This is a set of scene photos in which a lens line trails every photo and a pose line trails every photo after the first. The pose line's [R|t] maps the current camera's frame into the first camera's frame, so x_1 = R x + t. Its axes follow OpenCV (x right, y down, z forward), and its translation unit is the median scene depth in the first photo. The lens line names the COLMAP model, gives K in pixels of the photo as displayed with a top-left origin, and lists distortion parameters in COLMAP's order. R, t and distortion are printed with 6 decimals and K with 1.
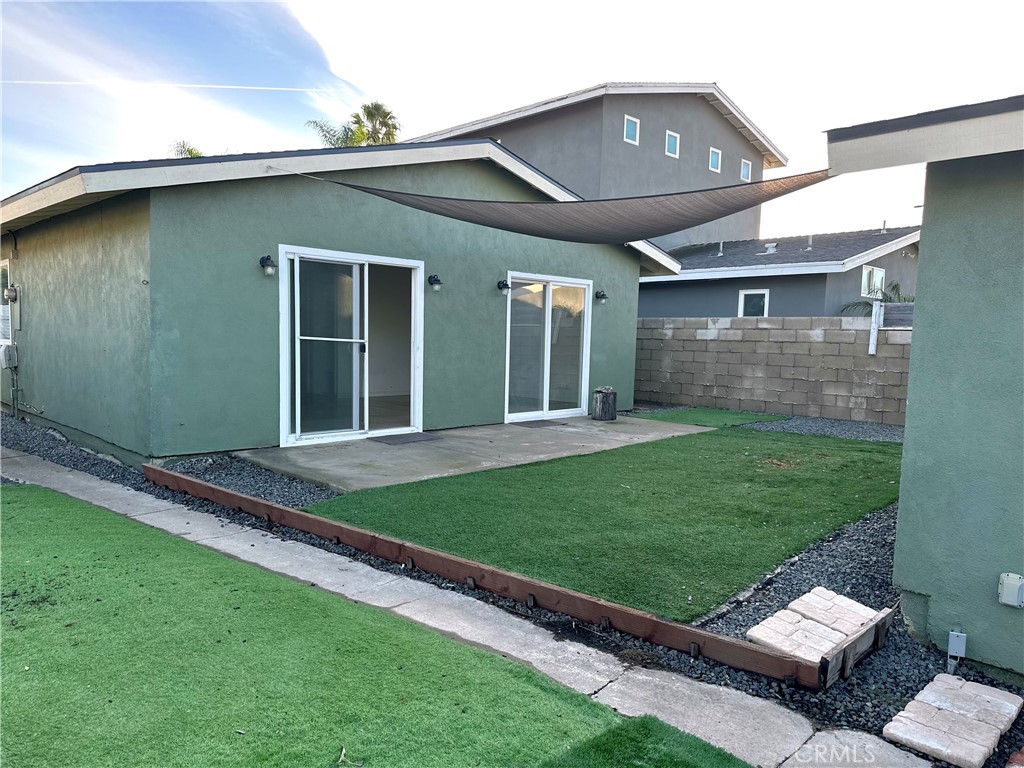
lens RADIAL K [[712.0, 0, 512.0], [0, 712.0, 384.0], [0, 0, 1]] dist [0.198717, -0.354166]
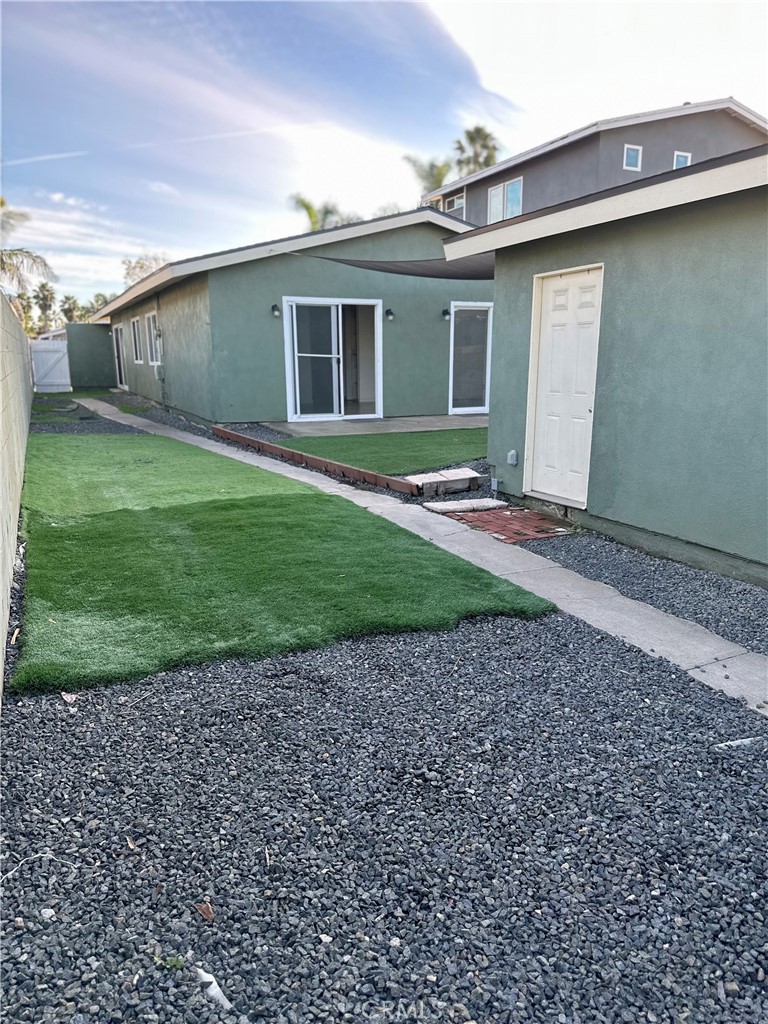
lens RADIAL K [[712.0, 0, 384.0], [0, 712.0, 512.0], [0, 0, 1]] dist [0.198717, -0.354166]
pose [[0.938801, 0.045114, -0.341494, 0.439873], [0.002373, 0.990516, 0.137376, 0.062076], [0.344453, -0.129779, 0.929790, -0.472231]]
